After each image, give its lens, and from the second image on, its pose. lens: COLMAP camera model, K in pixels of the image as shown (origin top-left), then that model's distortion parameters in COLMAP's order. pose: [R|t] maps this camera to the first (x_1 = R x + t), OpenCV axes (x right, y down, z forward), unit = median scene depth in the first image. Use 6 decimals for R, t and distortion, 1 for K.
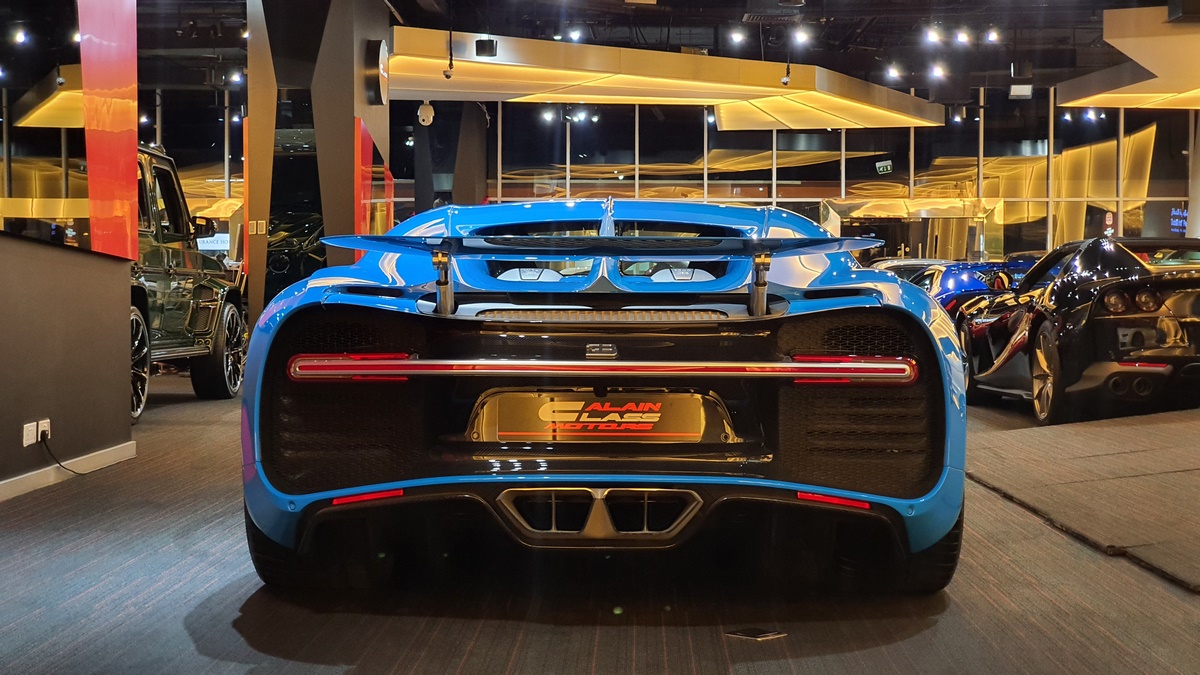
lens RADIAL K [[1738.7, 0, 606.0], [0, 1738.7, 333.3], [0, 0, 1]] dist [-0.015301, 0.000000]
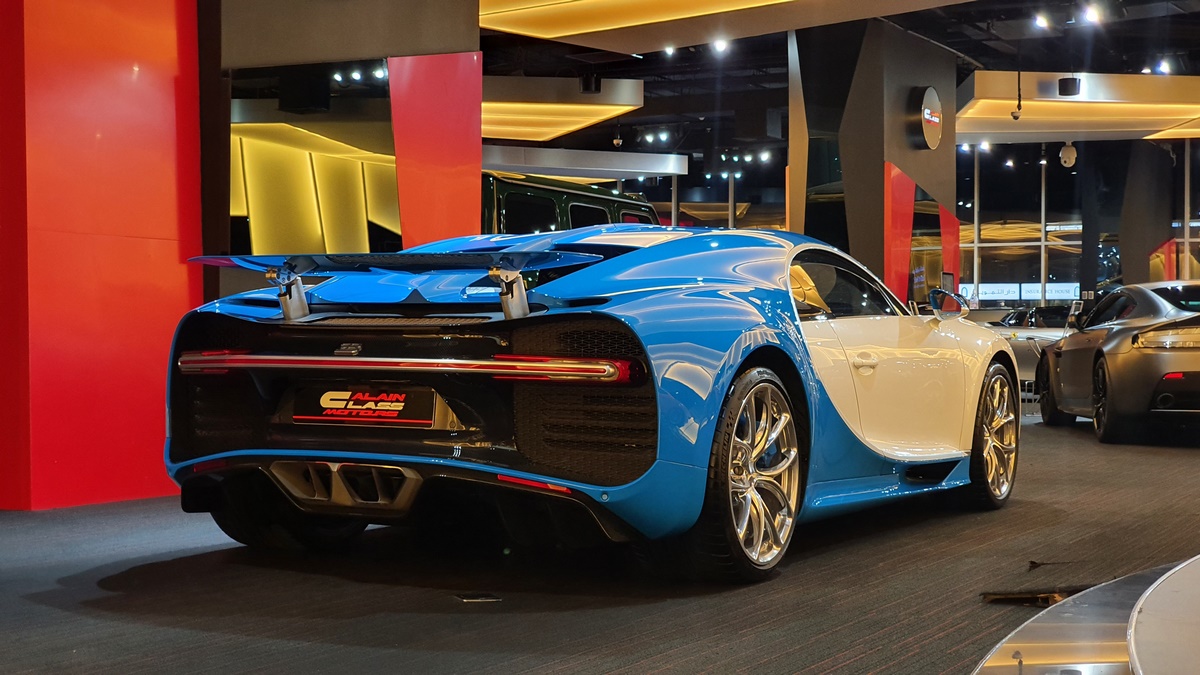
lens RADIAL K [[1738.7, 0, 592.5], [0, 1738.7, 340.5], [0, 0, 1]] dist [-0.015301, 0.000000]
pose [[0.887887, 0.005852, -0.460024, 0.674909], [-0.017350, 0.999634, -0.020770, 0.025450], [0.459734, 0.026423, 0.887664, 0.011946]]
